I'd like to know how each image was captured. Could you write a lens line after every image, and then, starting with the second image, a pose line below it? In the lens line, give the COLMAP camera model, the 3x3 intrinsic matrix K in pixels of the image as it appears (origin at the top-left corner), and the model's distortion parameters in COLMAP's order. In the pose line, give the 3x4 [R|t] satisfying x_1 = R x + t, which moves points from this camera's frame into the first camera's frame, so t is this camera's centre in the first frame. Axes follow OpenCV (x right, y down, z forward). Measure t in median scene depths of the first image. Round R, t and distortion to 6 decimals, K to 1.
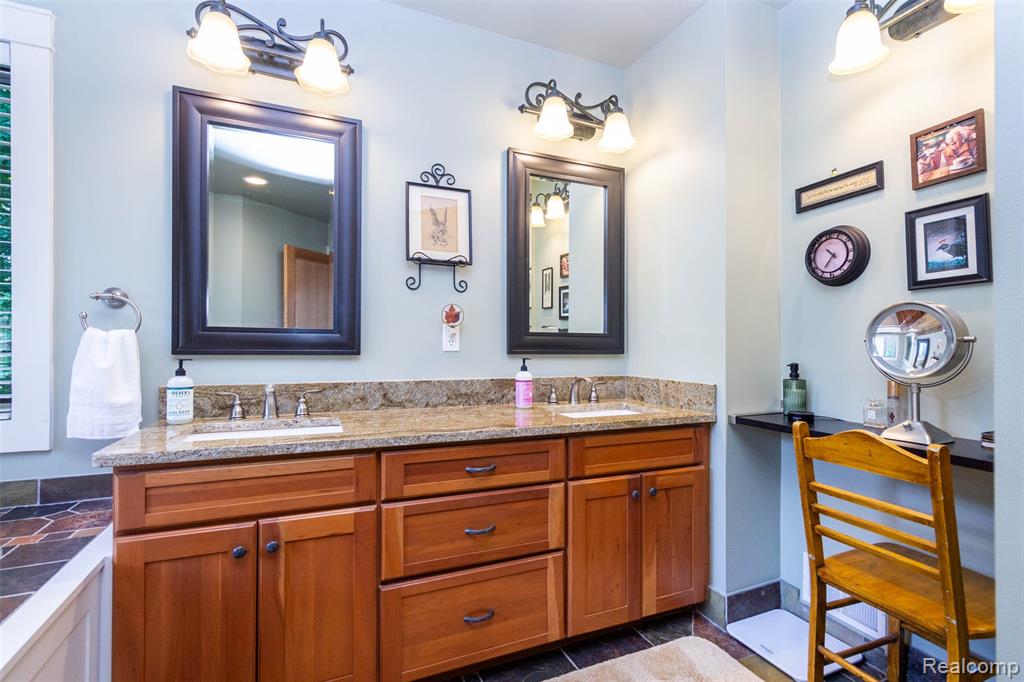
lens RADIAL K [[467.8, 0, 515.5], [0, 467.8, 346.5], [0, 0, 1]] dist [0.002286, 0.000493]
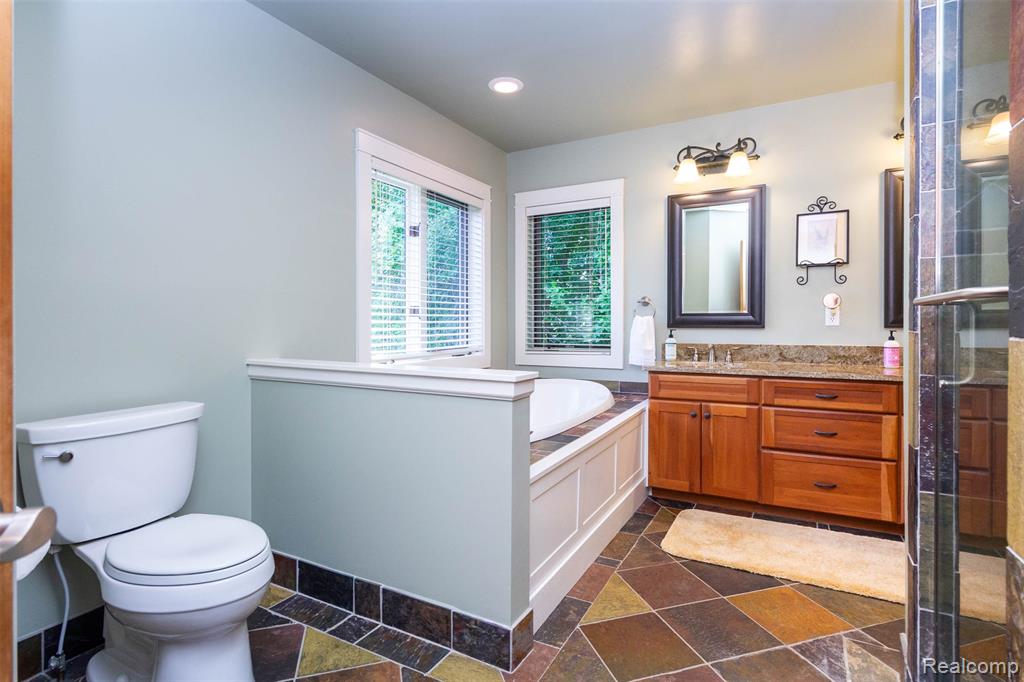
lens RADIAL K [[491.3, 0, 516.5], [0, 491.3, 336.3], [0, 0, 1]] dist [0.001812, 0.000563]
pose [[0.603384, 0.012063, -0.797360, 0.604701], [0.008069, 0.999742, 0.021230, 0.003632], [0.797410, -0.019244, 0.603131, -0.854659]]
